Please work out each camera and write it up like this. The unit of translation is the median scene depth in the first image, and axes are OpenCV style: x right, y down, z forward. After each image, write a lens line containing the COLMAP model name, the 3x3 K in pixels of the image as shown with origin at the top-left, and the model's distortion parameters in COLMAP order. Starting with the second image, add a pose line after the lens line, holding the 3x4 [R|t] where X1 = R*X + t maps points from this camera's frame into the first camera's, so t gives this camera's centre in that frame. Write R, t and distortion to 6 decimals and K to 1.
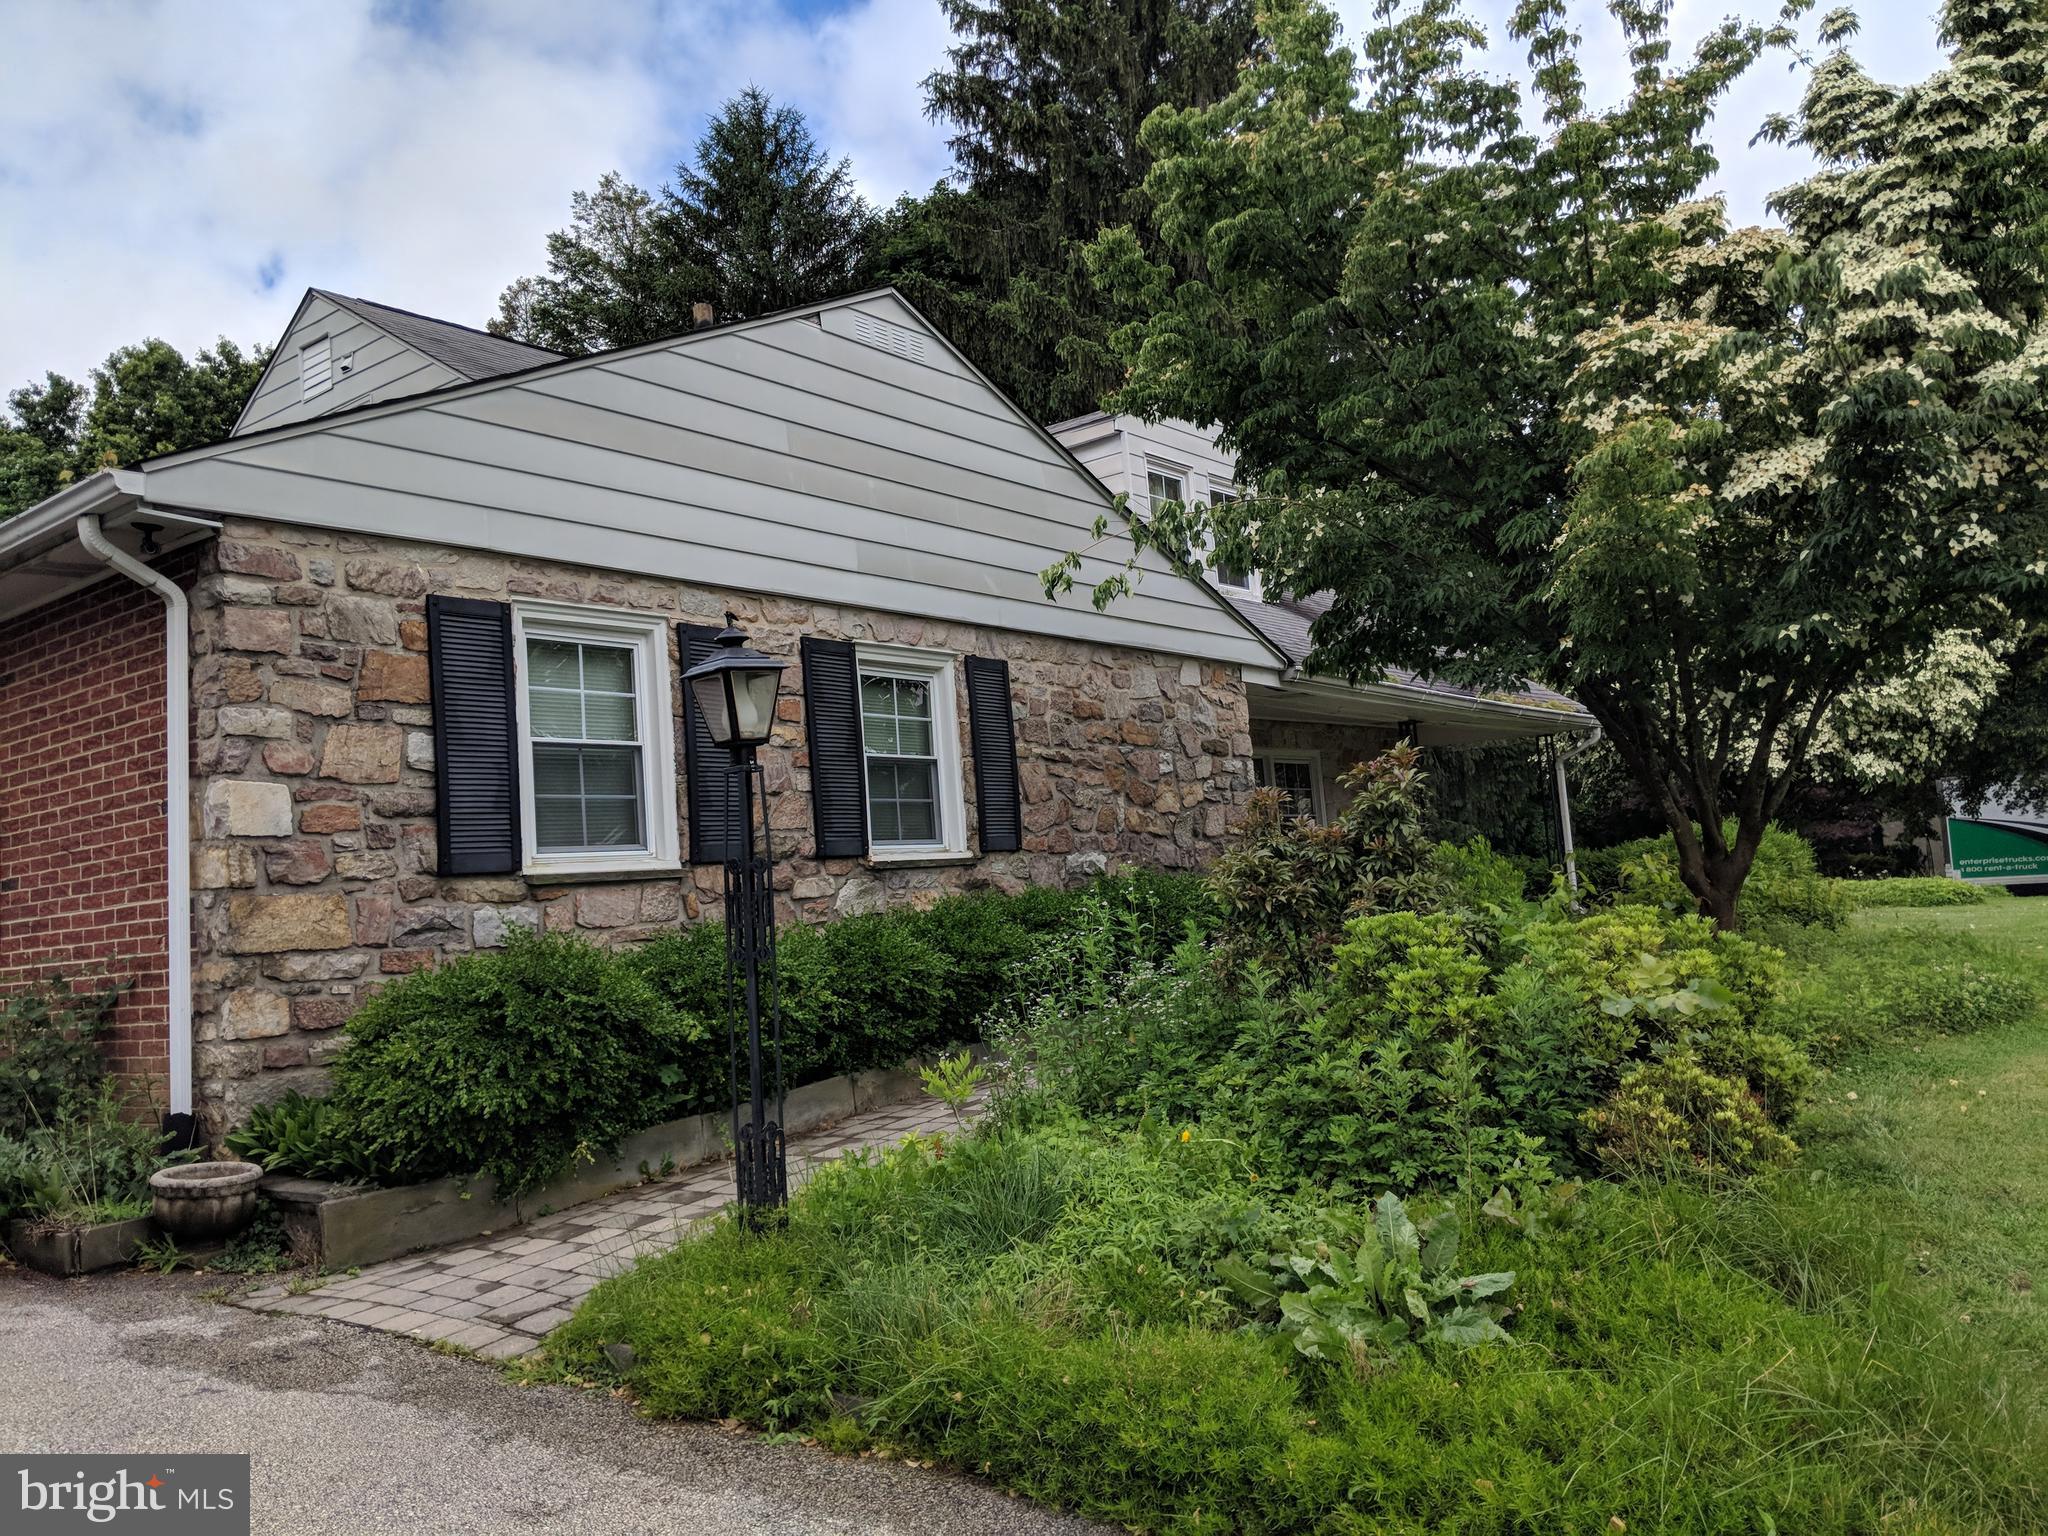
lens RADIAL K [[1565.0, 0, 1016.7], [0, 1565.0, 746.9], [0, 0, 1]] dist [0.002449, -0.044295]
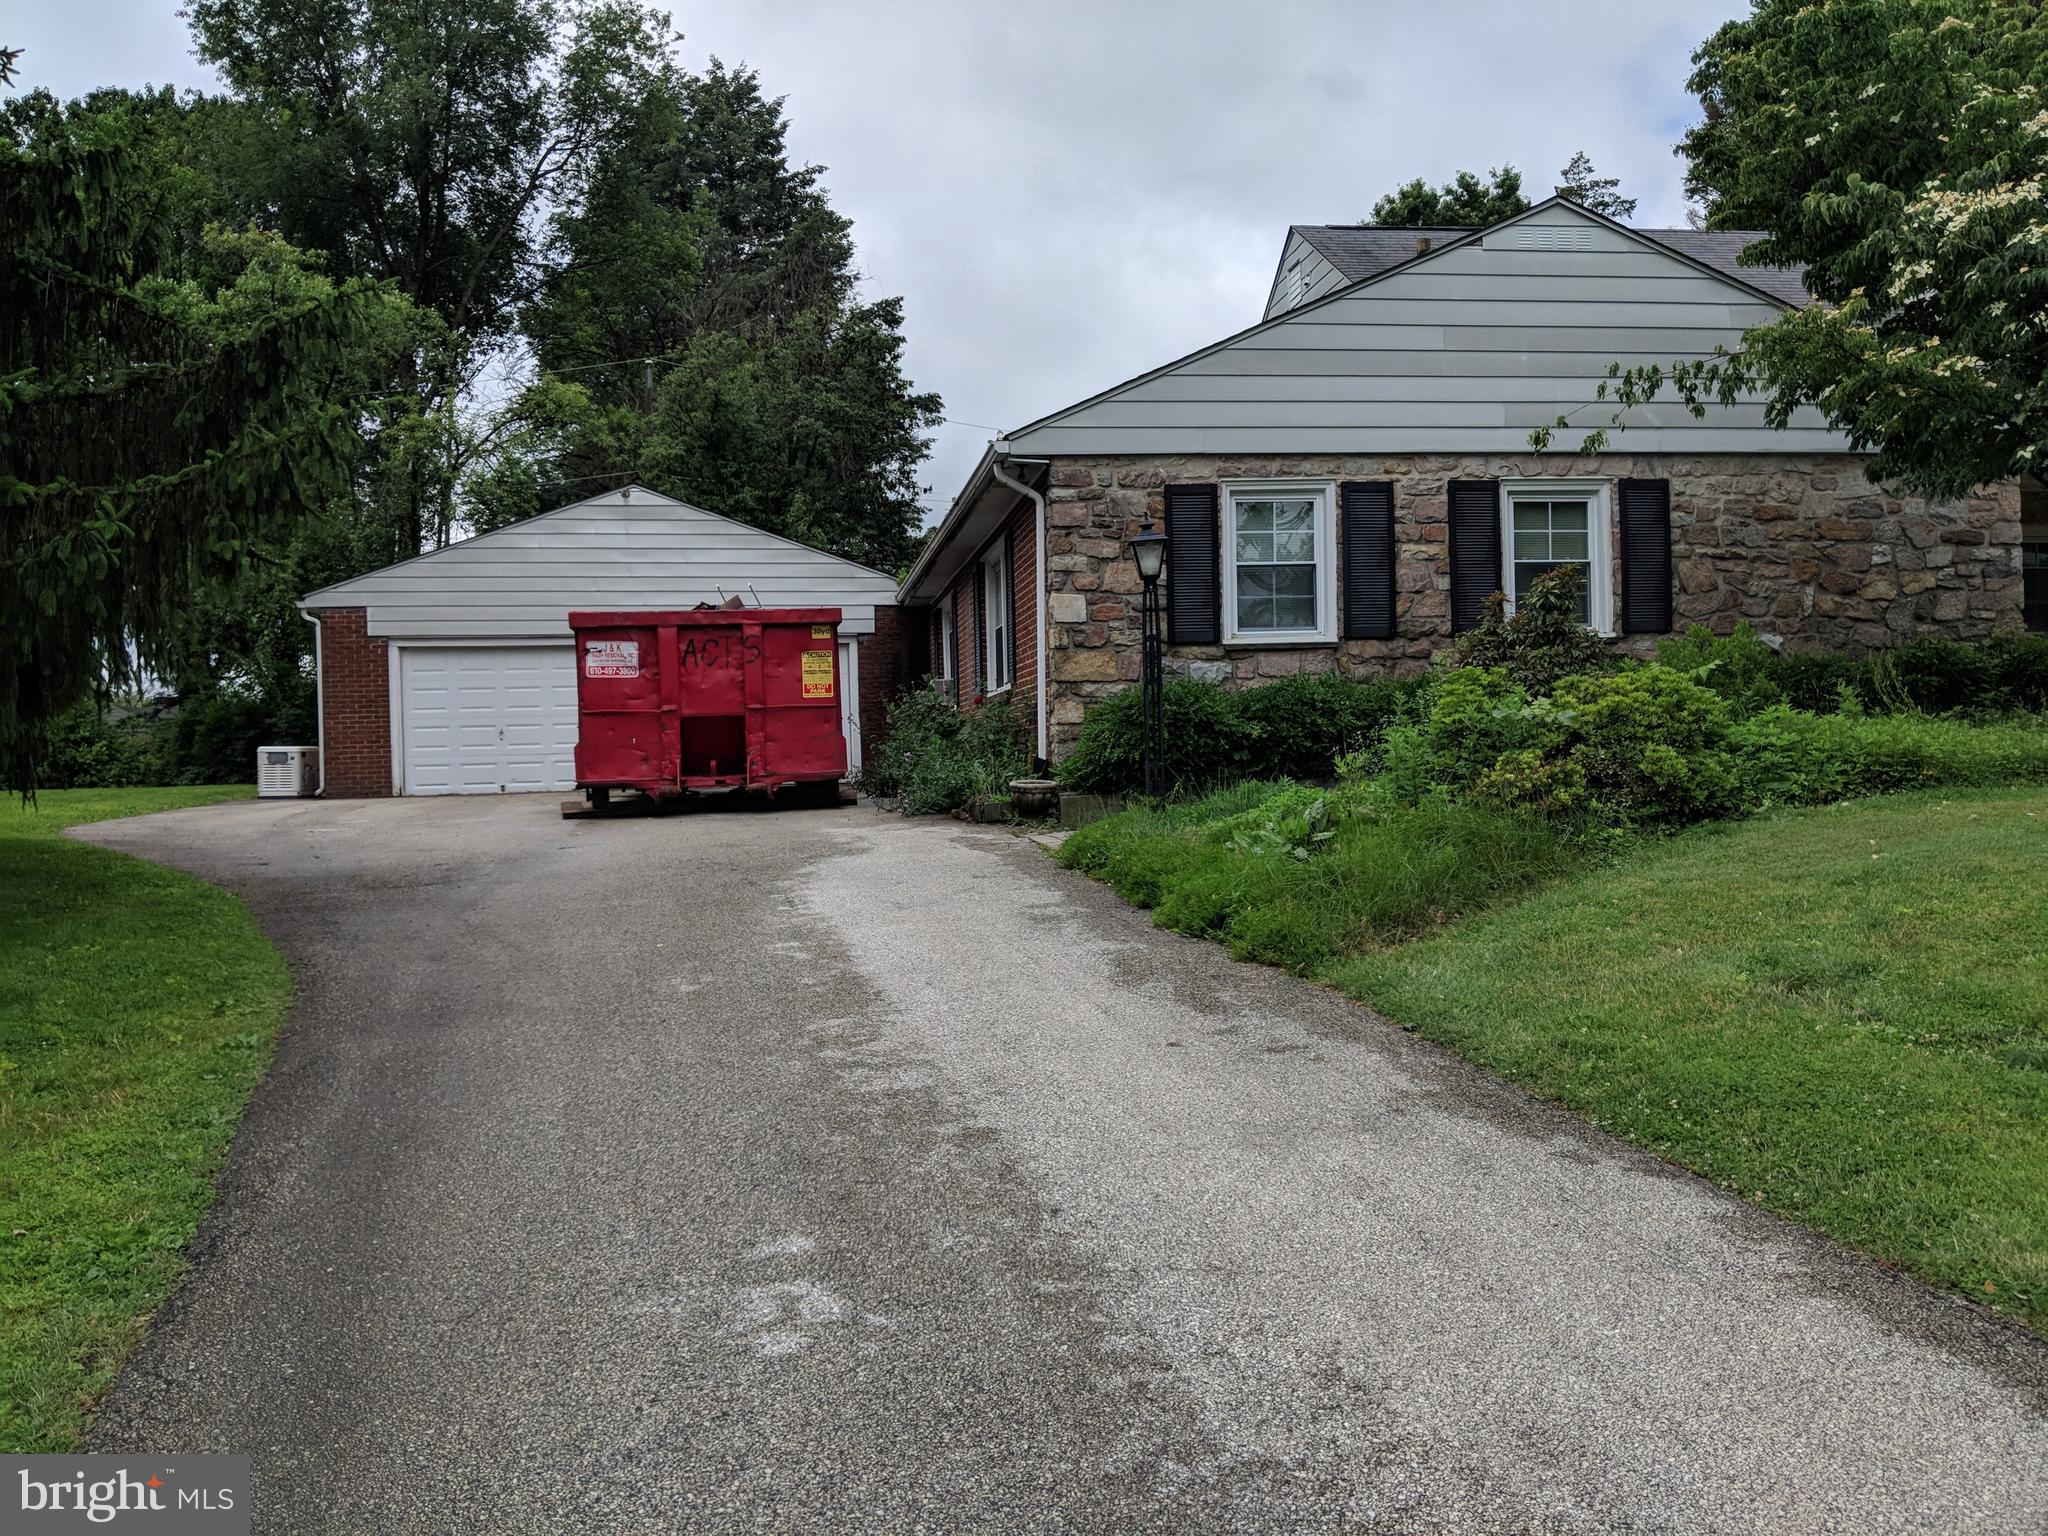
lens RADIAL K [[1565.0, 0, 1012.7], [0, 1565.0, 780.1], [0, 0, 1]] dist [0.002449, -0.044295]
pose [[0.697903, 0.068569, -0.712902, 0.690204], [0.043763, 0.989463, 0.138011, -0.016322], [0.714854, -0.127517, 0.687549, -0.335384]]
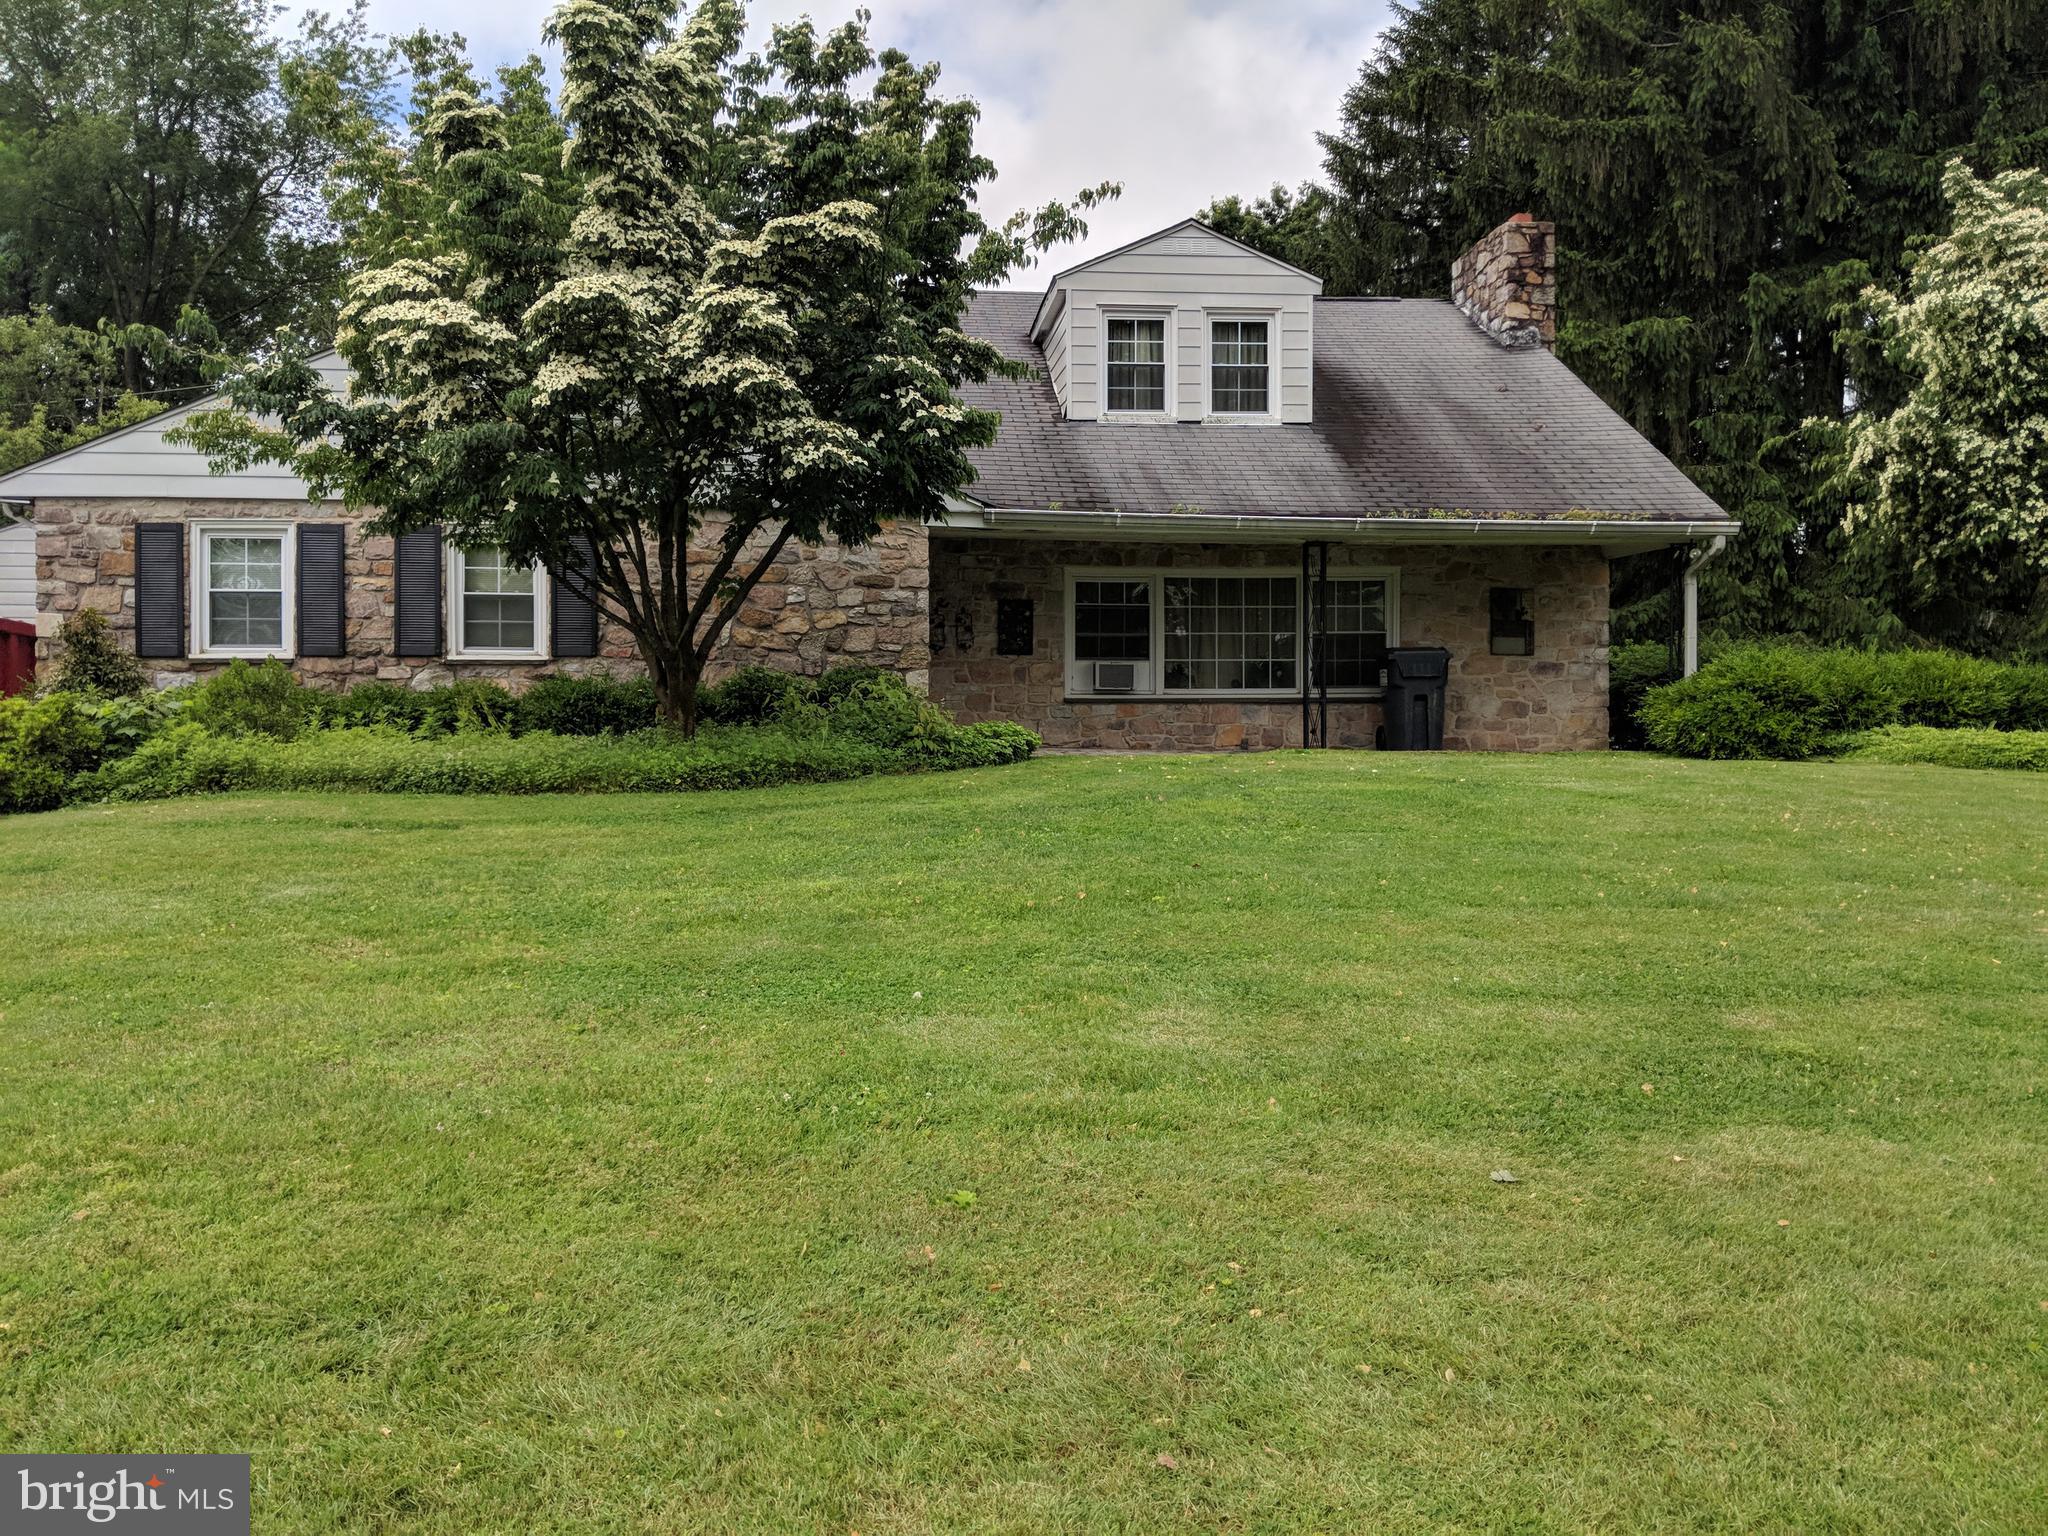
lens RADIAL K [[1677.2, 0, 1028.8], [0, 1677.2, 827.8], [0, 0, 1]] dist [0.012530, -0.025897]
pose [[0.702381, 0.091622, -0.705880, 1.838127], [0.020911, 0.988597, 0.149126, -0.003193], [0.711494, -0.119504, 0.692456, 0.211092]]
